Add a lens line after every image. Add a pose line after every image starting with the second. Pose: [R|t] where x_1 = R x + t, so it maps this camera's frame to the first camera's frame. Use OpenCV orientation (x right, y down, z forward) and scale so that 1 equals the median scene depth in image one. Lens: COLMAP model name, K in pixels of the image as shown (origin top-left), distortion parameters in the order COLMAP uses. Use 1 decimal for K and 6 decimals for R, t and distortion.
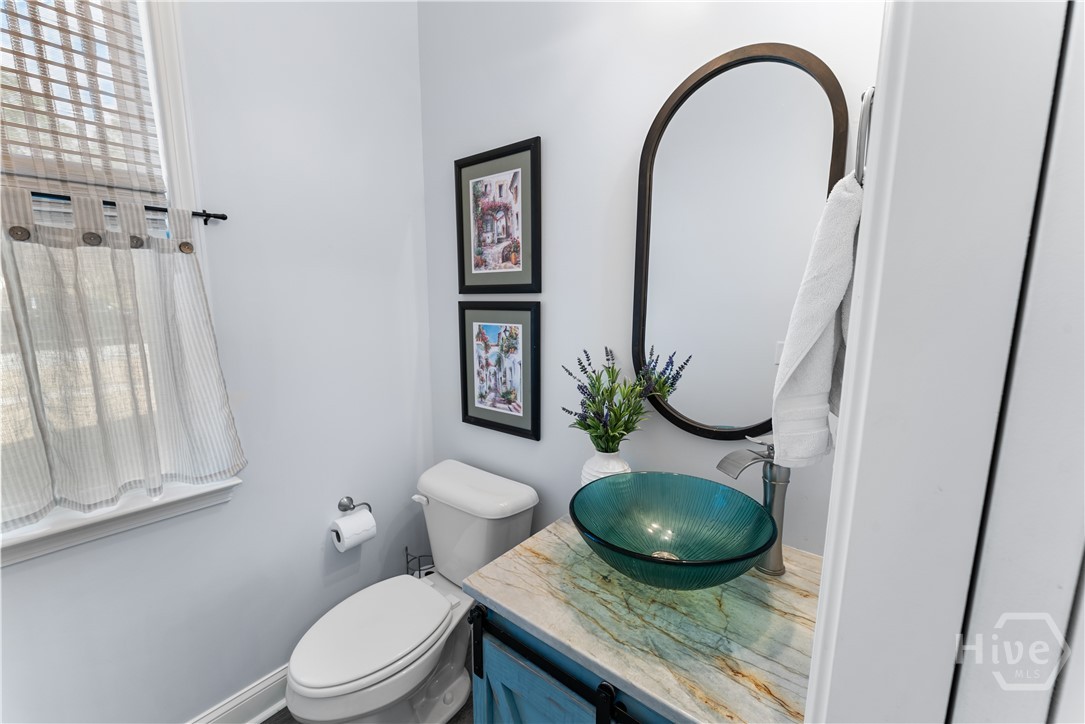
lens RADIAL K [[441.0, 0, 541.1], [0, 441.0, 364.9], [0, 0, 1]] dist [-0.001478, -0.001309]
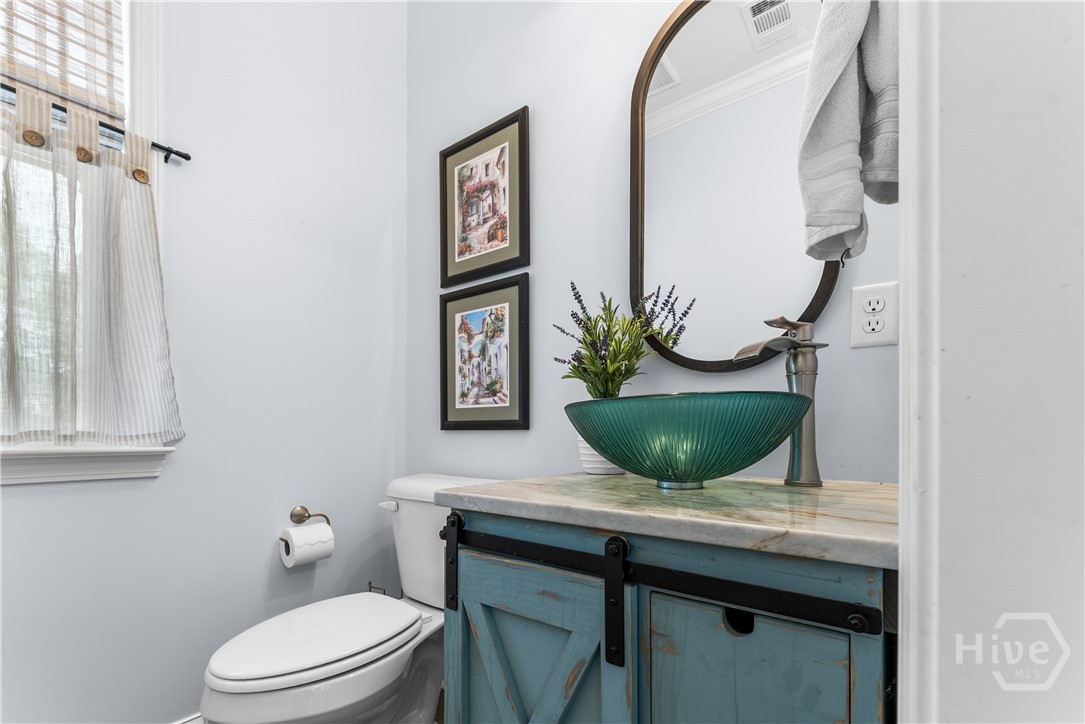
lens RADIAL K [[474.0, 0, 544.0], [0, 474.0, 362.2], [0, 0, 1]] dist [-0.002479, -0.000494]
pose [[0.999507, -0.003793, 0.031156, -0.002368], [0.008599, 0.987782, -0.155602, 0.265311], [-0.030185, 0.155793, 0.987328, 0.064581]]
